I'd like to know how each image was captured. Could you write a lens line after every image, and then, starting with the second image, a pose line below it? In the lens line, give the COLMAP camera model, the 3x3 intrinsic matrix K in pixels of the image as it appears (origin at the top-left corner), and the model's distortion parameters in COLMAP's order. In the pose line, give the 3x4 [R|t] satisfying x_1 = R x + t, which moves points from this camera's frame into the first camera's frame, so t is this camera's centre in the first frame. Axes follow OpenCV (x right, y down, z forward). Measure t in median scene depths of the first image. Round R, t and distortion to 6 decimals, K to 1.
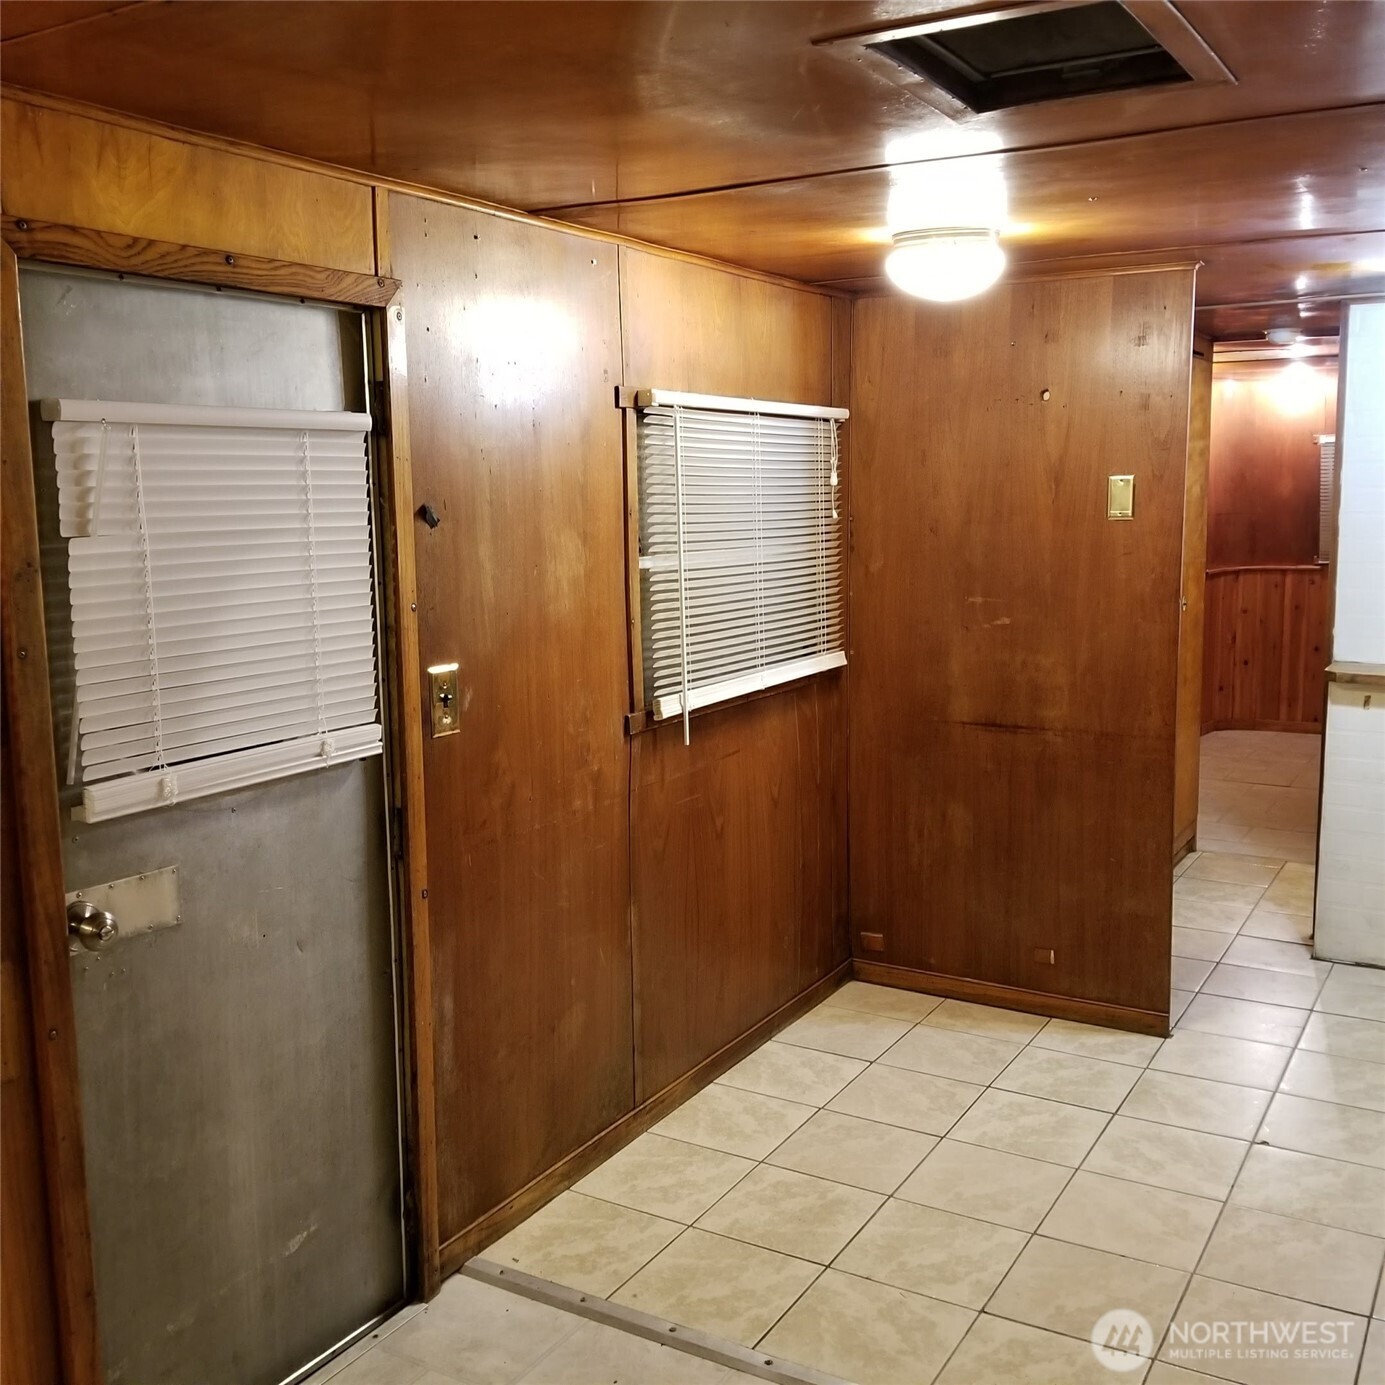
lens RADIAL K [[1450.5, 0, 692.9], [0, 1450.5, 665.9], [0, 0, 1]] dist [0.147811, -0.277772]
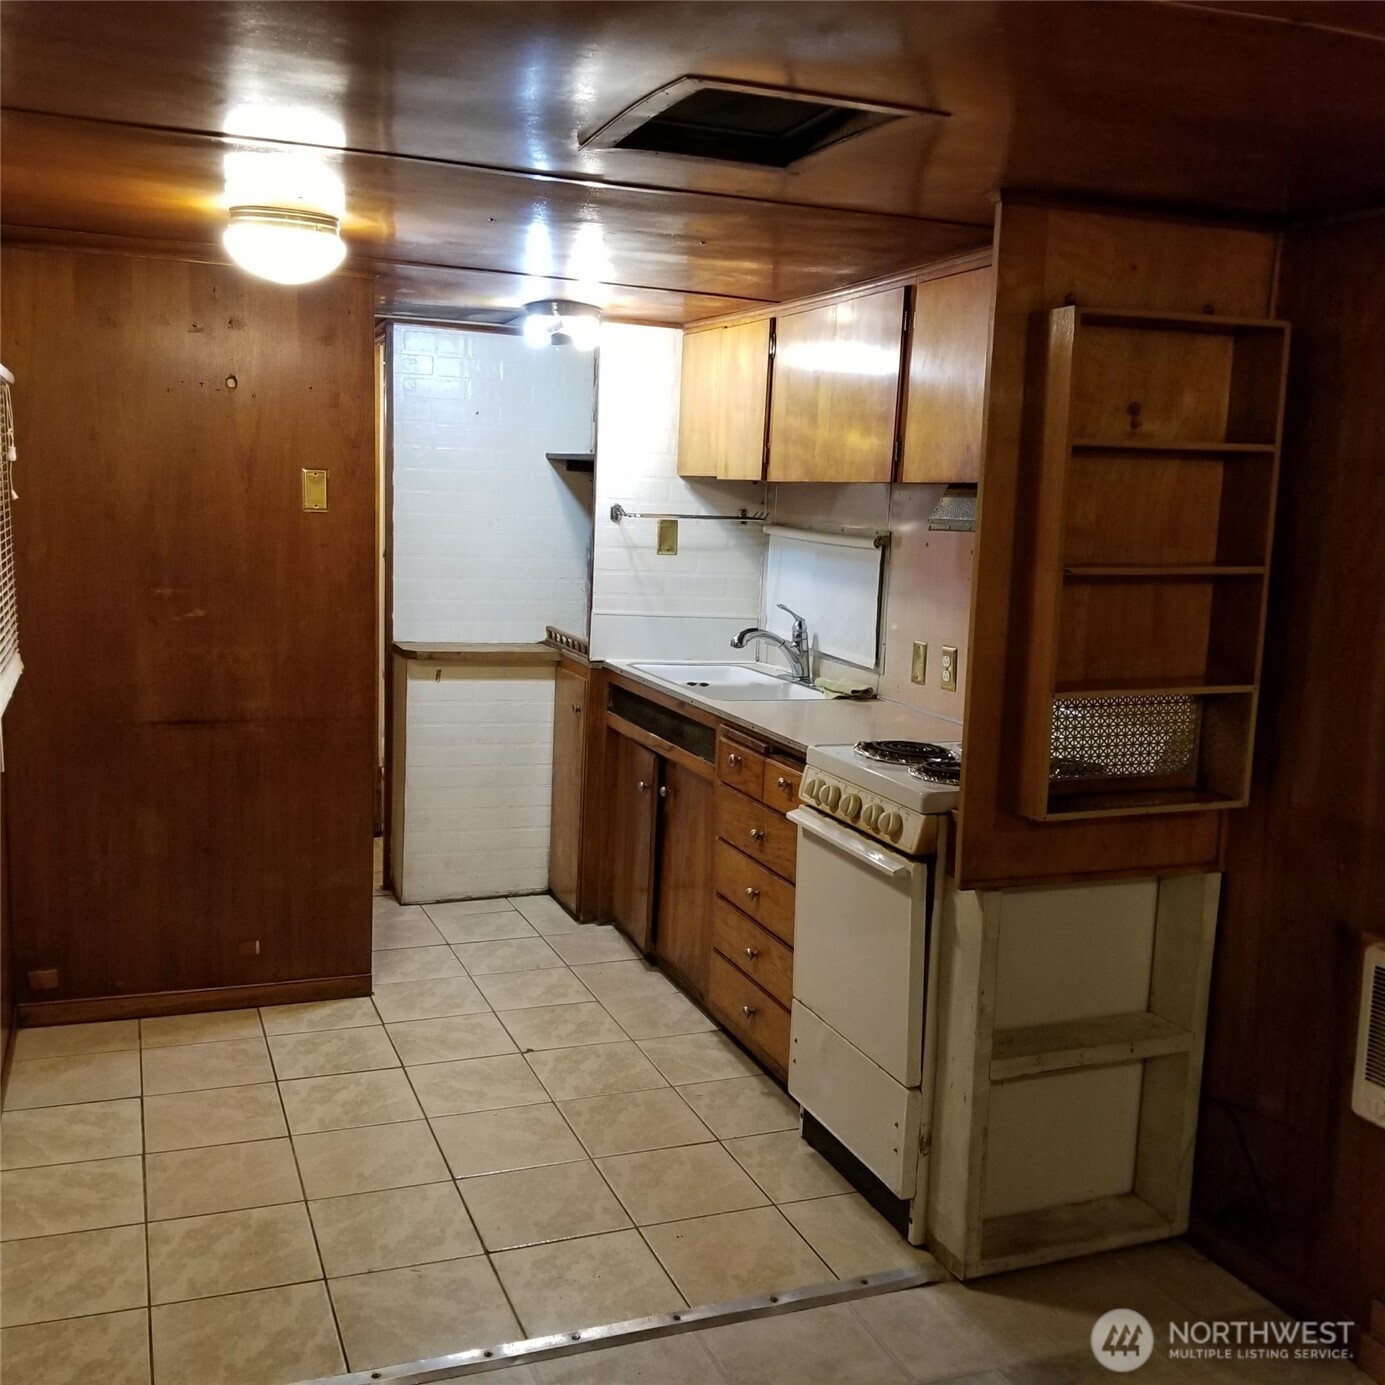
lens RADIAL K [[1456.8, 0, 692.5], [0, 1456.8, 692.5], [0, 0, 1]] dist [0.094747, -0.149701]
pose [[0.619145, -0.072007, 0.781969, -0.349603], [0.053117, 0.997347, 0.049784, -0.009572], [-0.783479, 0.010712, 0.621326, 0.144260]]
